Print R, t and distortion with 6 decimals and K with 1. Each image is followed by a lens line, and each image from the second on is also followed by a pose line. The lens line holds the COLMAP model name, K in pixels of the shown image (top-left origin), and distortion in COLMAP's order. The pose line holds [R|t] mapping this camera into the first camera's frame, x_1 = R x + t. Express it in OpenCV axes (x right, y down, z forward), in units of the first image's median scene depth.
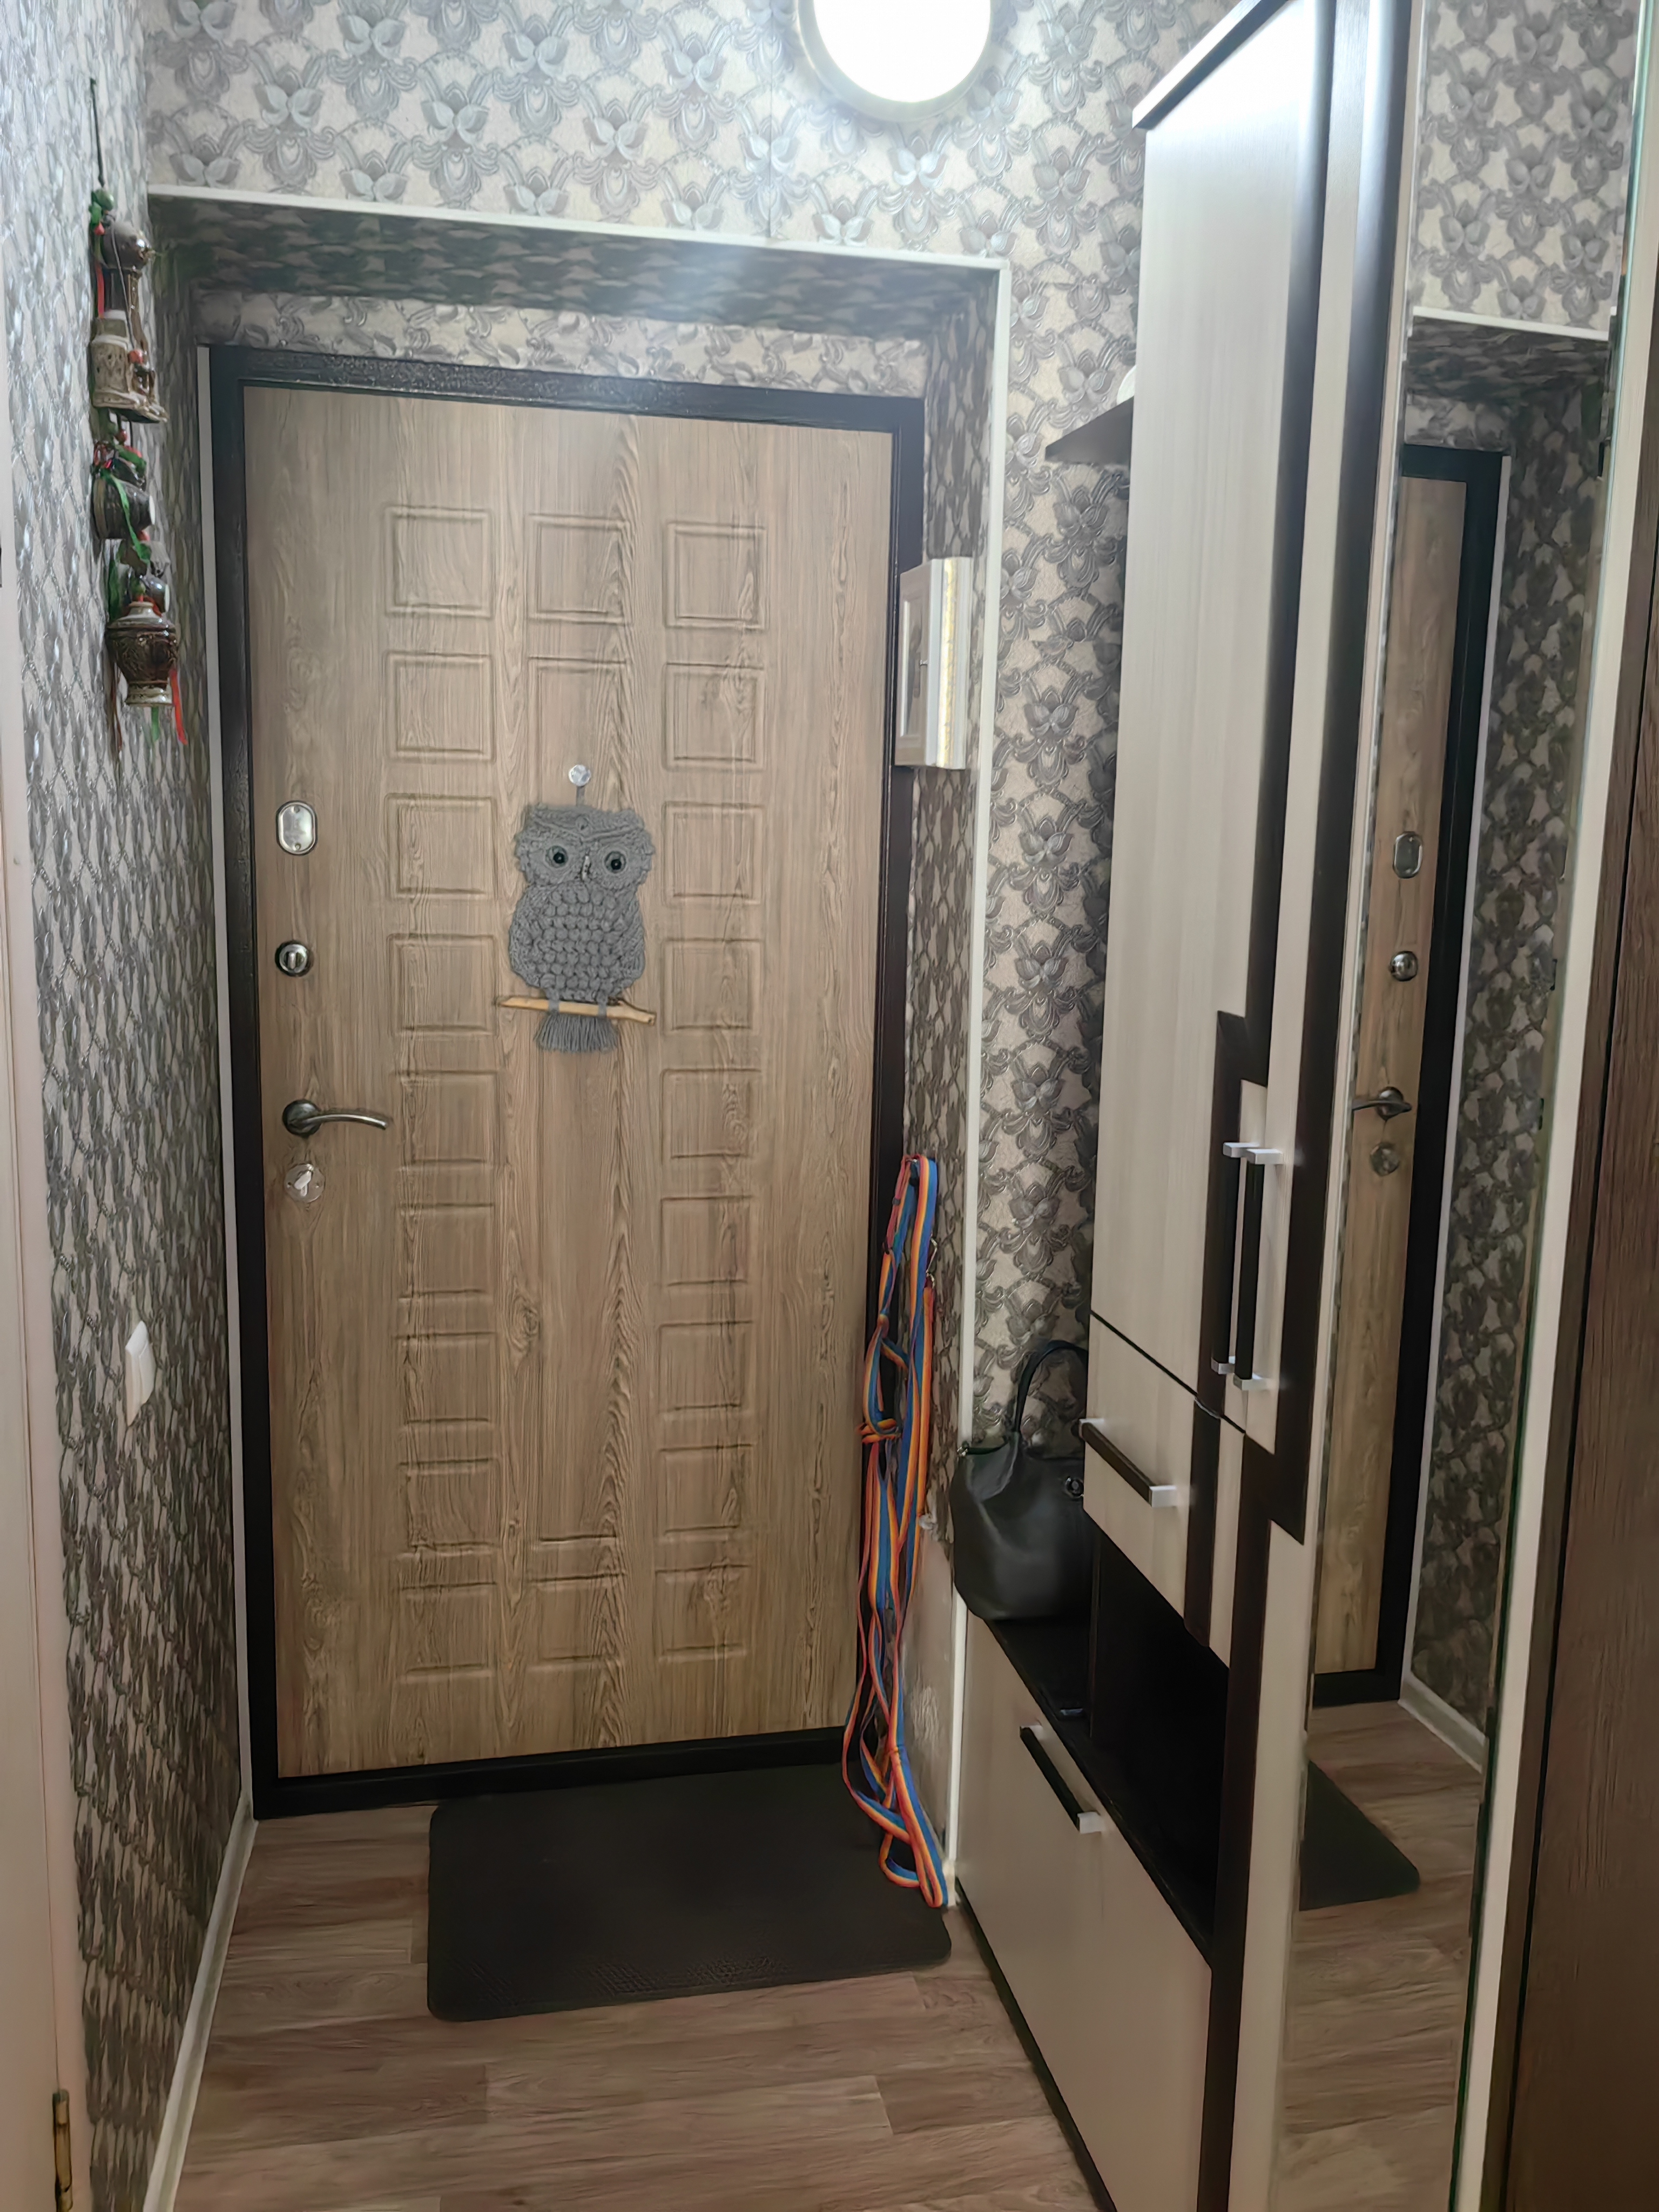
lens RADIAL K [[1780.7, 0, 834.9], [0, 1780.7, 1094.3], [0, 0, 1]] dist [0.035074, -0.035732]
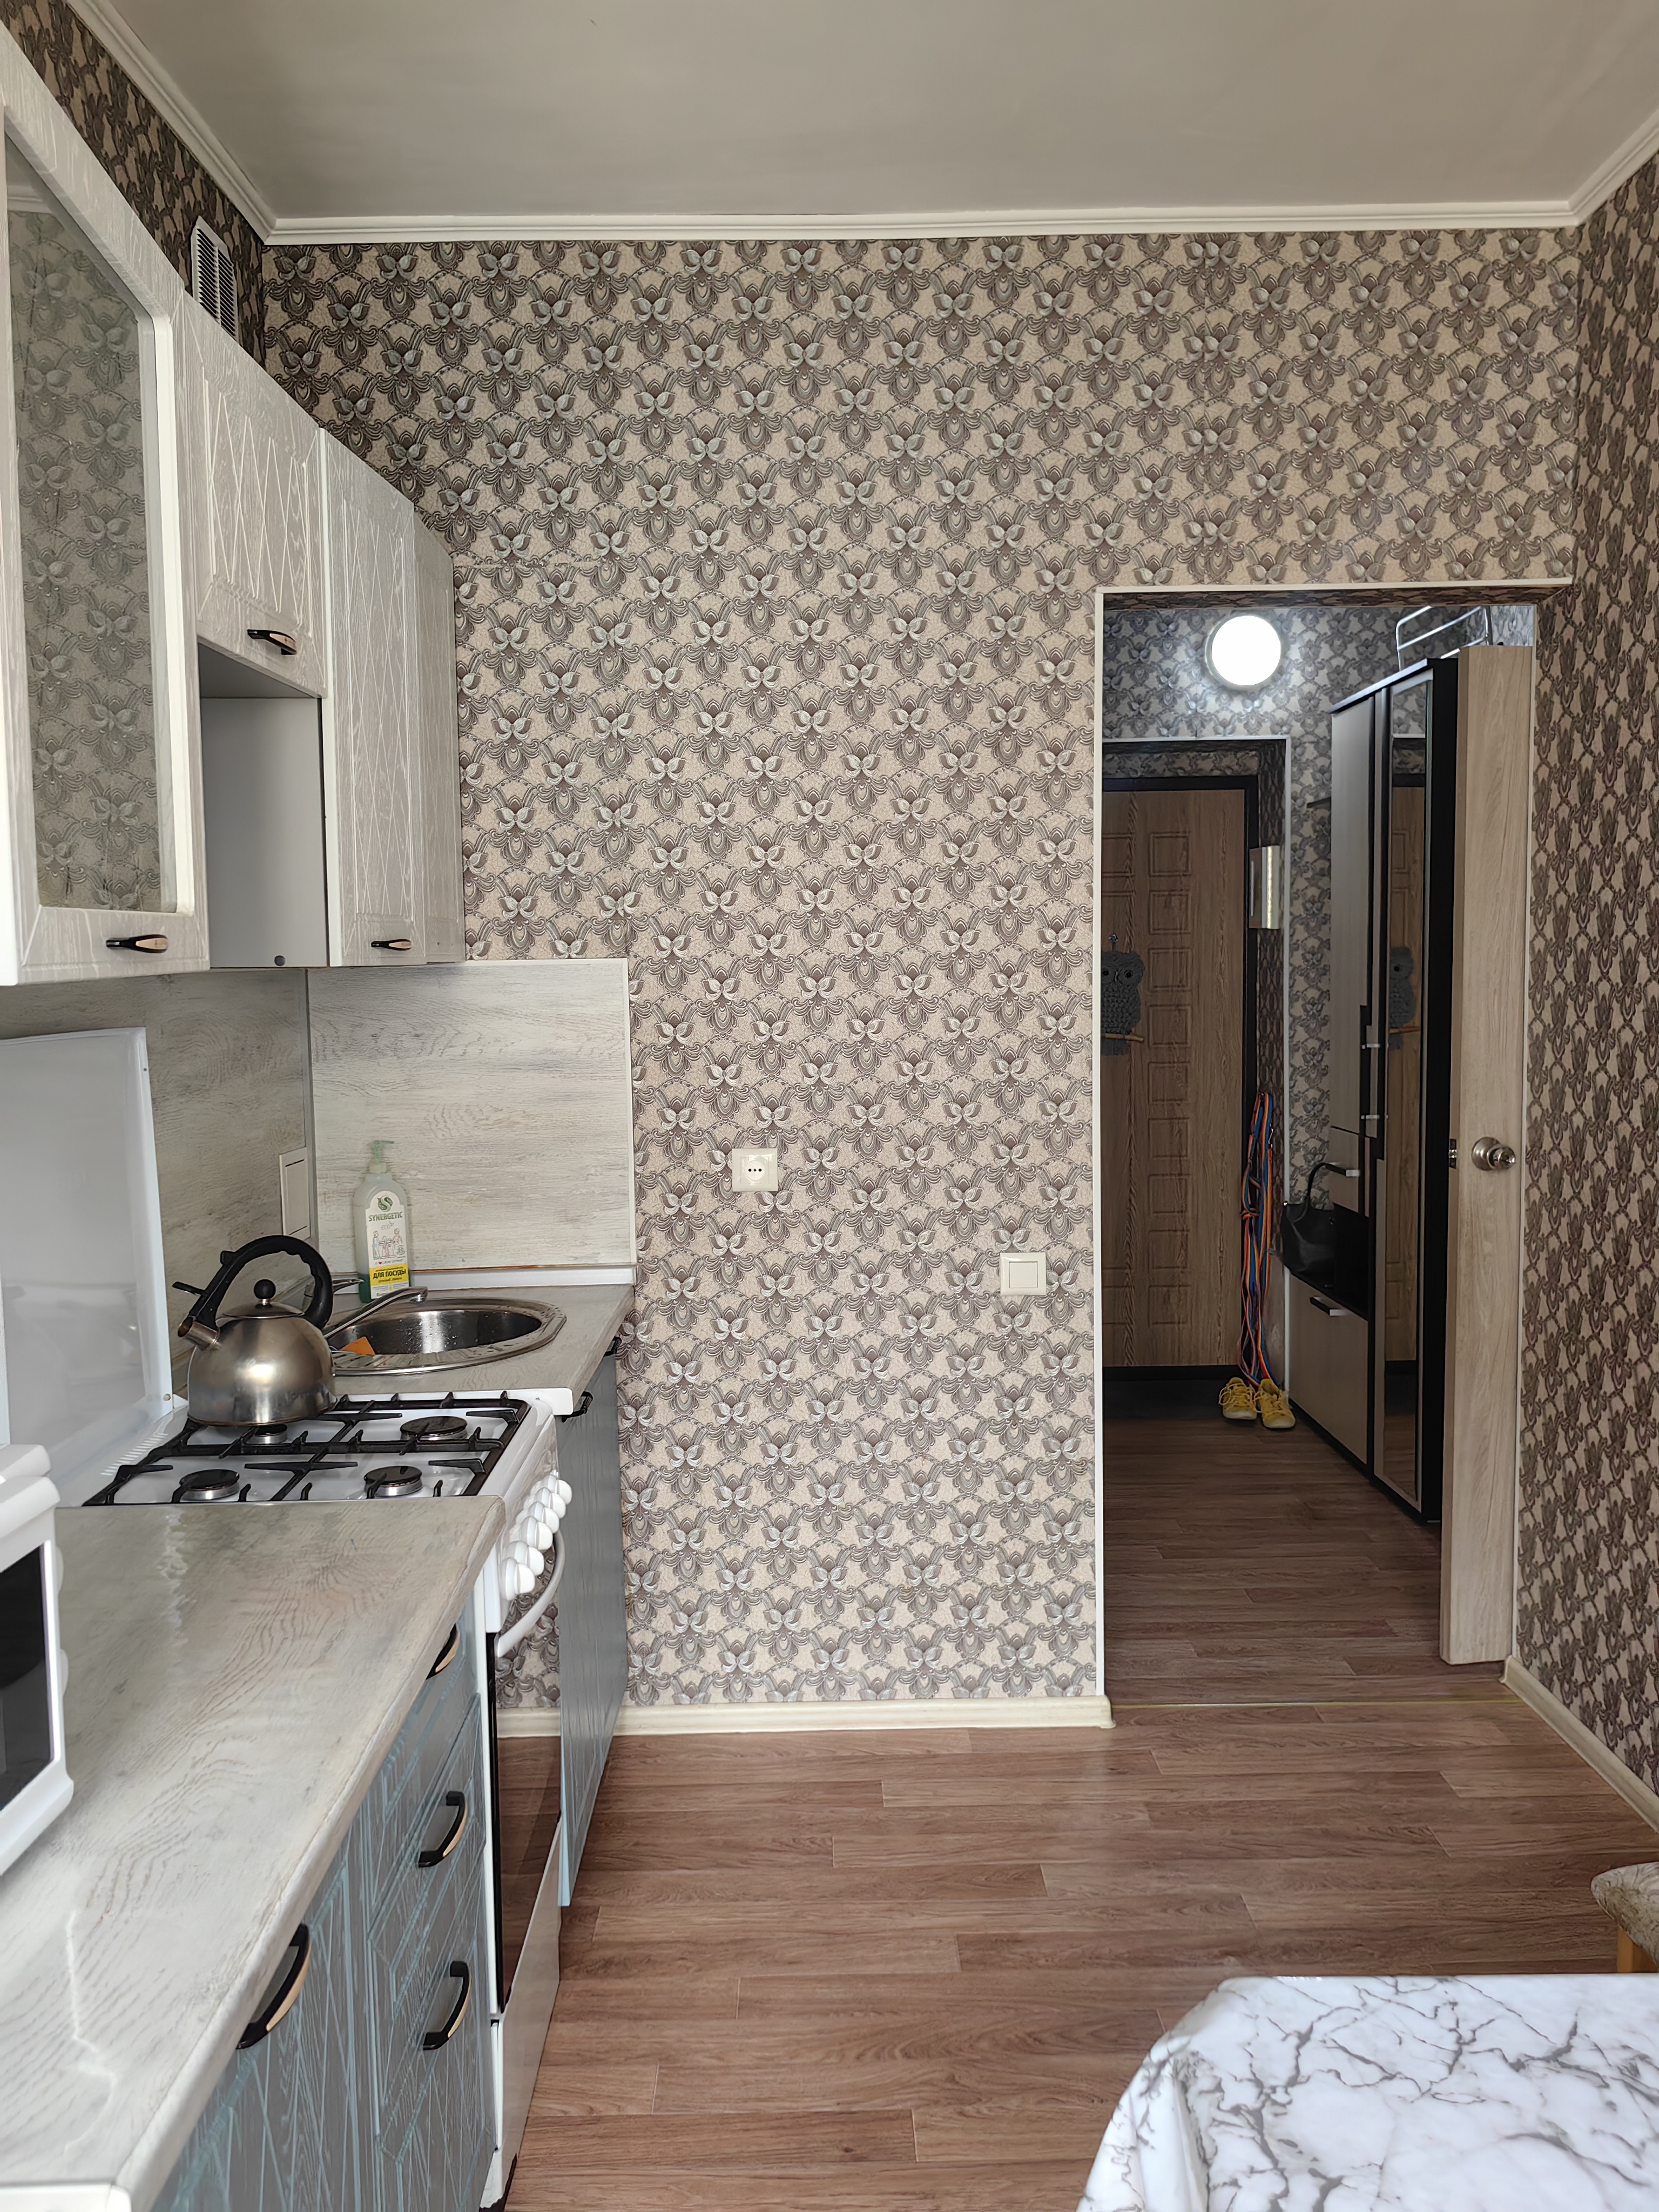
lens RADIAL K [[1780.7, 0, 838.1], [0, 1780.7, 1118.8], [0, 0, 1]] dist [0.035074, -0.035732]
pose [[0.982167, -0.023410, -0.186547, -0.074209], [0.010509, 0.997502, -0.069846, 0.256335], [0.187716, 0.066640, 0.979960, -1.580088]]
